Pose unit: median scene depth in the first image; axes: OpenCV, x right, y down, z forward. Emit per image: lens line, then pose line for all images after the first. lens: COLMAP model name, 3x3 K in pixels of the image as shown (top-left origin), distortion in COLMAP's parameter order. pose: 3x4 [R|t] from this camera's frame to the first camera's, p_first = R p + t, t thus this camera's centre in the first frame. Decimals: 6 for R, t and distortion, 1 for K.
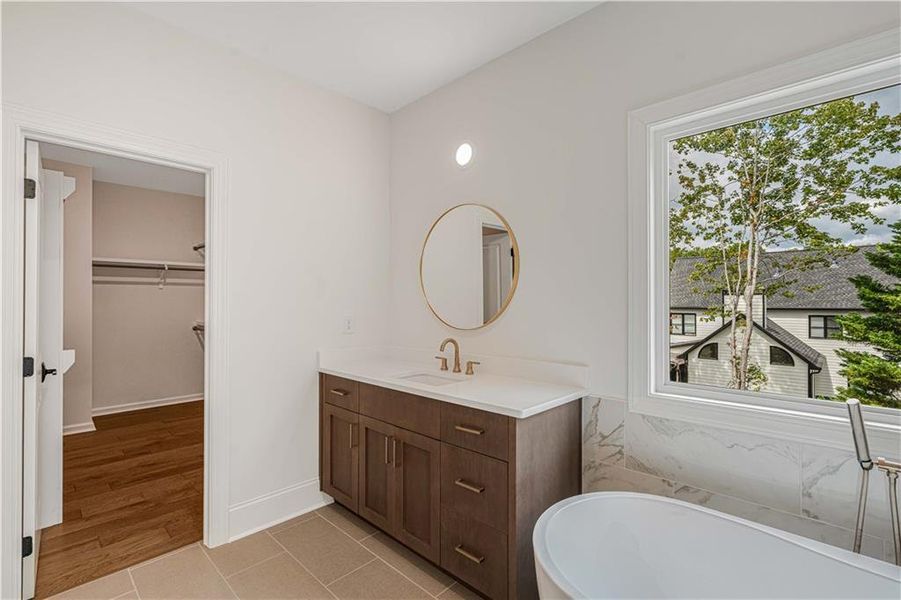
lens RADIAL K [[406.3, 0, 450.8], [0, 406.3, 306.2], [0, 0, 1]] dist [-0.005636, -0.000462]
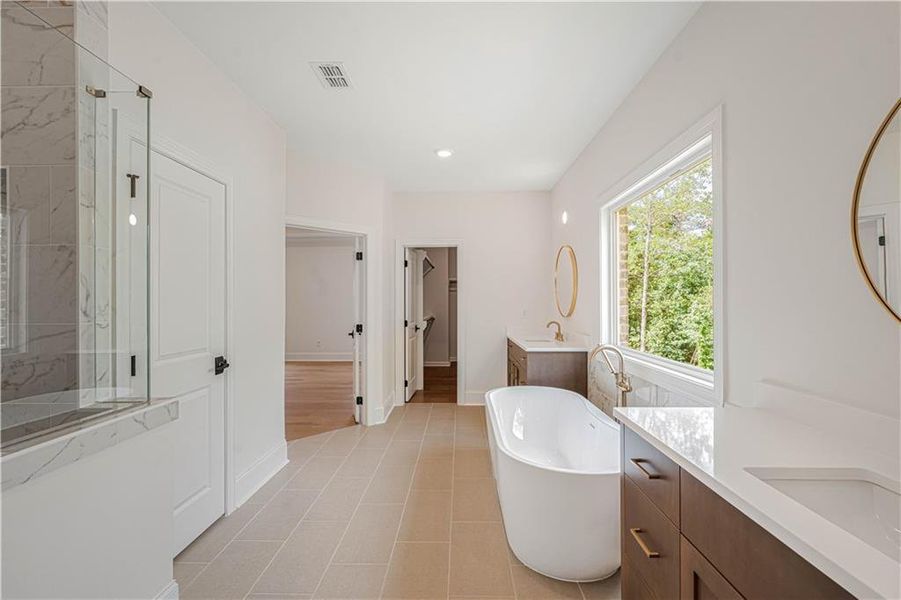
lens RADIAL K [[403.3, 0, 453.4], [0, 403.3, 297.8], [0, 0, 1]] dist [-0.002640, -0.000111]
pose [[0.676537, -0.008076, -0.736365, 1.049169], [-0.003221, 0.999898, -0.013925, 0.001782], [0.736402, 0.011793, 0.676442, -0.572875]]
